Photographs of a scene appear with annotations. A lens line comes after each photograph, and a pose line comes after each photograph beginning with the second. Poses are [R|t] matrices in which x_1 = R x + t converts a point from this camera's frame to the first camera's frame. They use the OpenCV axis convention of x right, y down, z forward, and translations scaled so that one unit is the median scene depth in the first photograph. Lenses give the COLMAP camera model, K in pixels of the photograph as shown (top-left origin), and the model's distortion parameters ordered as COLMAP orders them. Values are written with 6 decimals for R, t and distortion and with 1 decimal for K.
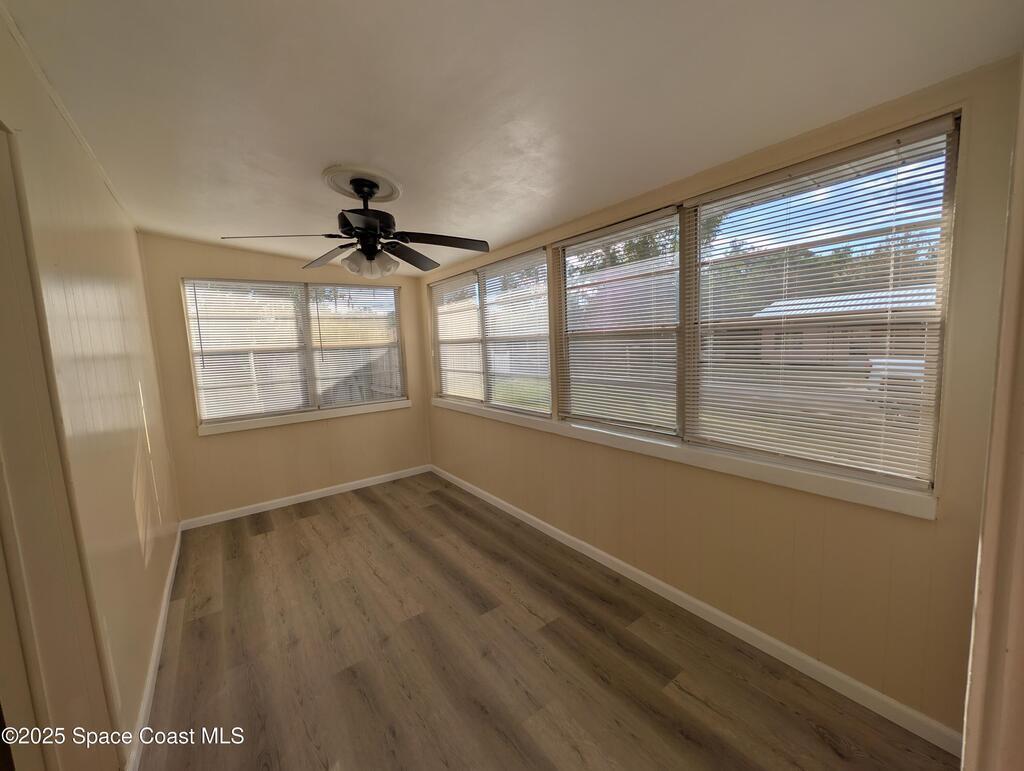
lens RADIAL K [[396.3, 0, 517.0], [0, 396.3, 388.1], [0, 0, 1]] dist [-0.001725, 0.001244]
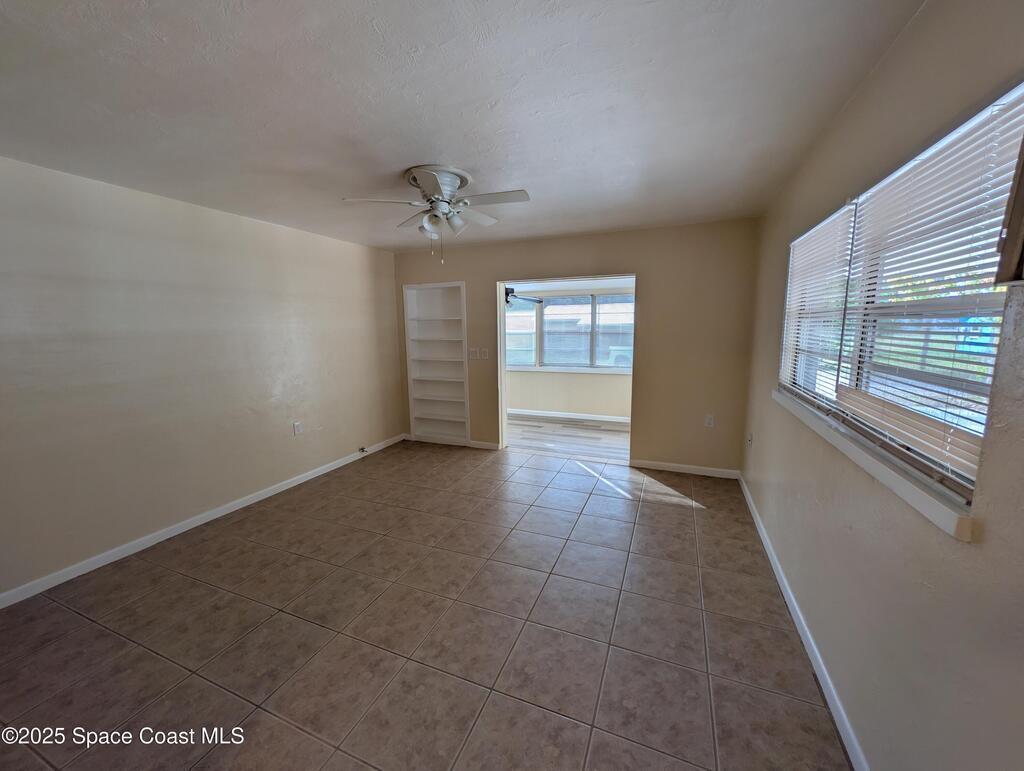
lens RADIAL K [[396.3, 0, 511.5], [0, 396.3, 385.3], [0, 0, 1]] dist [-0.001725, 0.001244]
pose [[0.863416, -0.046112, 0.502381, -1.712771], [0.035655, 0.998901, 0.030409, 0.154588], [-0.503232, -0.008344, 0.864111, -1.408530]]
